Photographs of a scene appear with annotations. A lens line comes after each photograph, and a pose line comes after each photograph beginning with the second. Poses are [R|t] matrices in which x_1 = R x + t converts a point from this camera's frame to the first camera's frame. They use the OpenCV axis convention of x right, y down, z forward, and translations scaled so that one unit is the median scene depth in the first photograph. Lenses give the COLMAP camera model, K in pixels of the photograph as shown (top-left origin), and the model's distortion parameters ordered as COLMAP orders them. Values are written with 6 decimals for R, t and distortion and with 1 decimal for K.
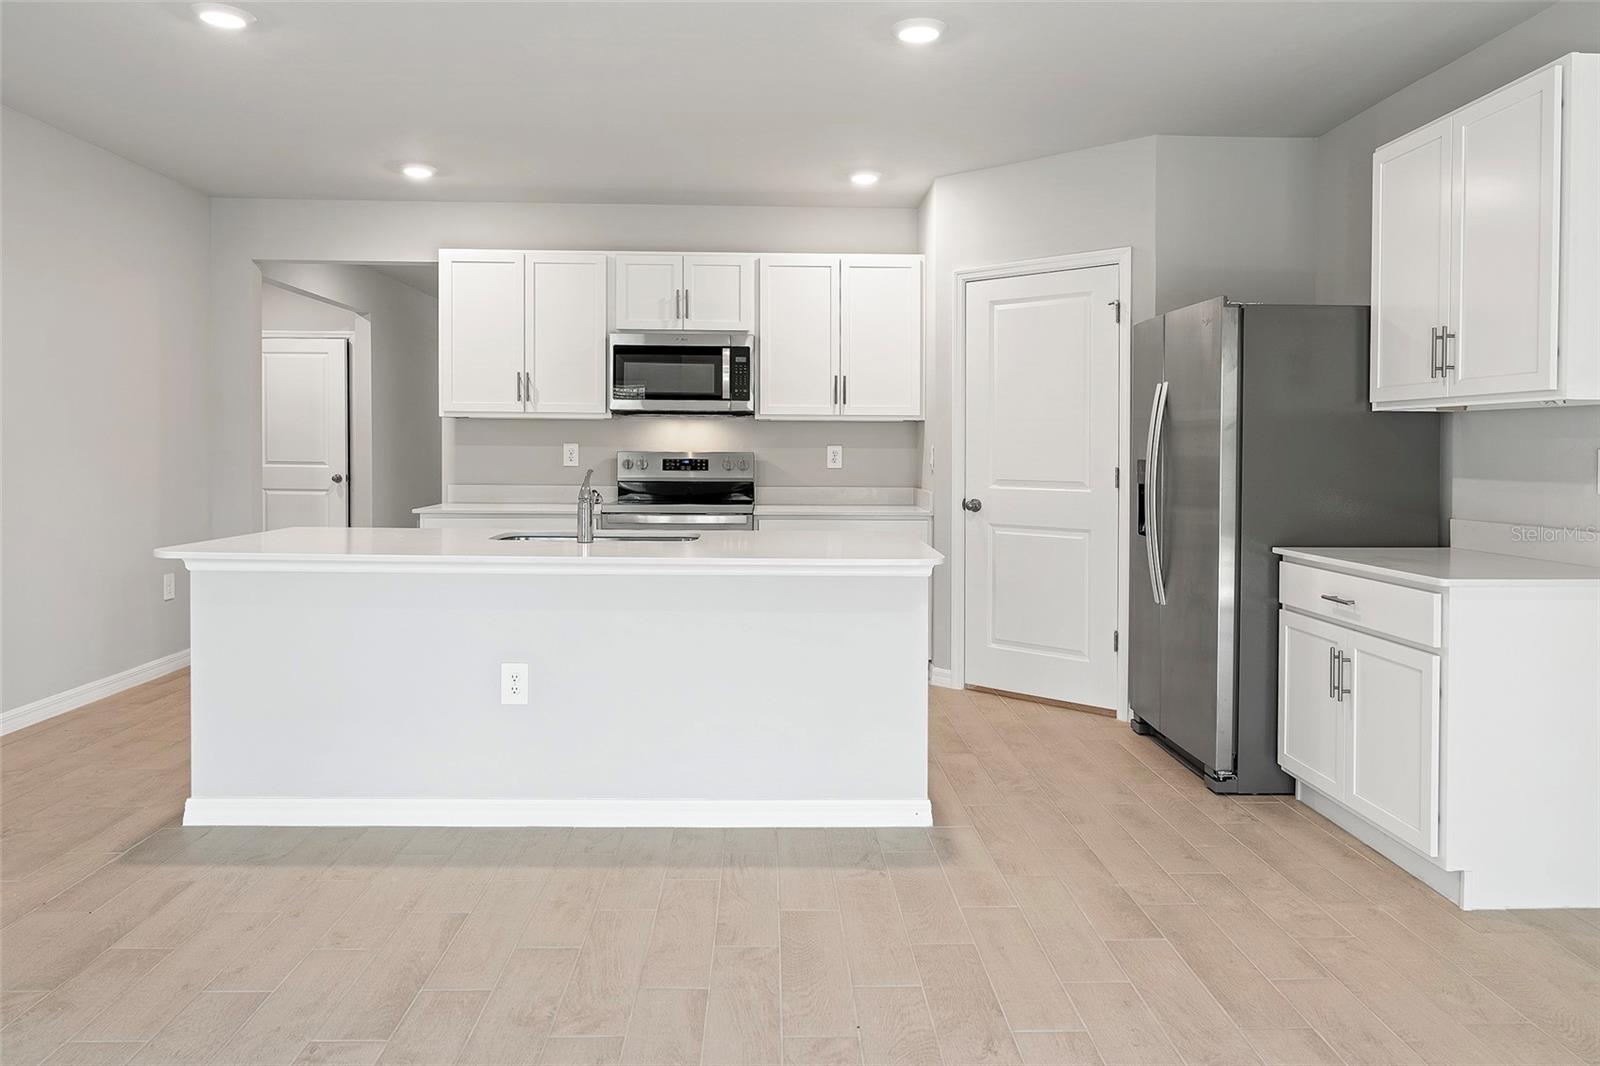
lens RADIAL K [[1084.3, 0, 785.3], [0, 1084.3, 465.4], [0, 0, 1]] dist [-0.019008, 0.005028]
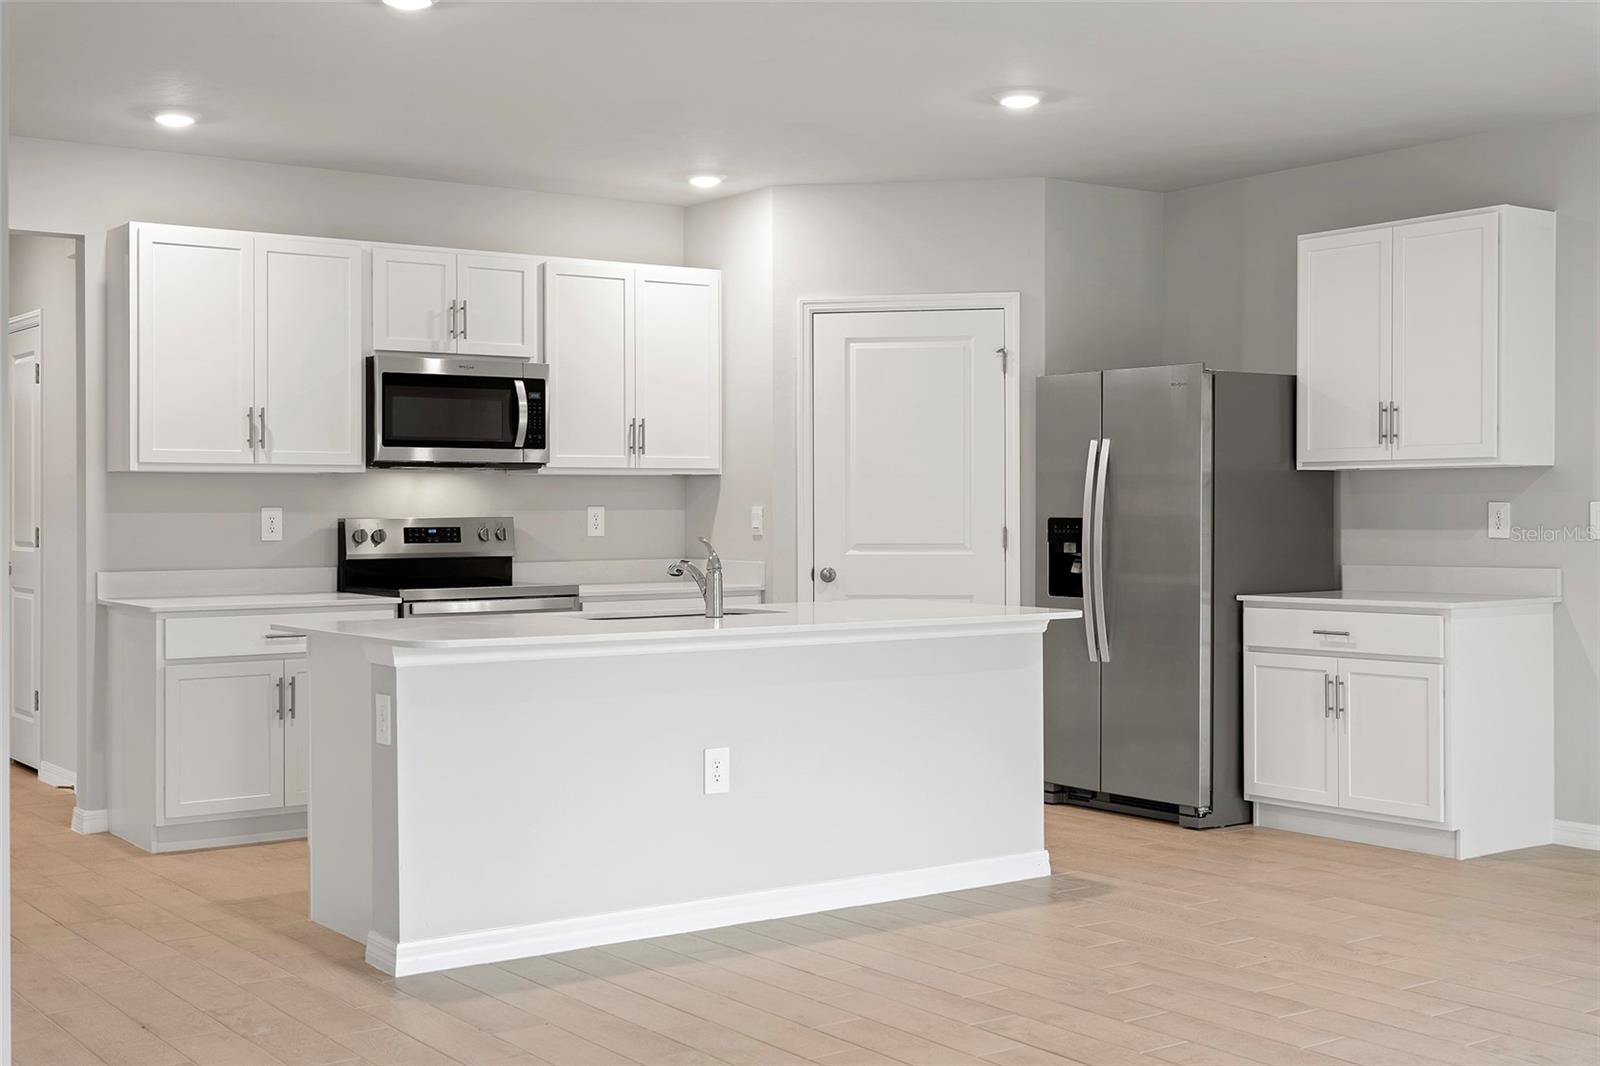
lens RADIAL K [[1932.8, 0, 800.4], [0, 1932.8, 528.9], [0, 0, 1]] dist [-0.012809, 0.000000]
pose [[0.820212, -0.016991, 0.571808, -0.674302], [0.020237, 0.999795, 0.000679, -0.000771], [-0.571702, 0.011015, 0.820387, -0.227513]]
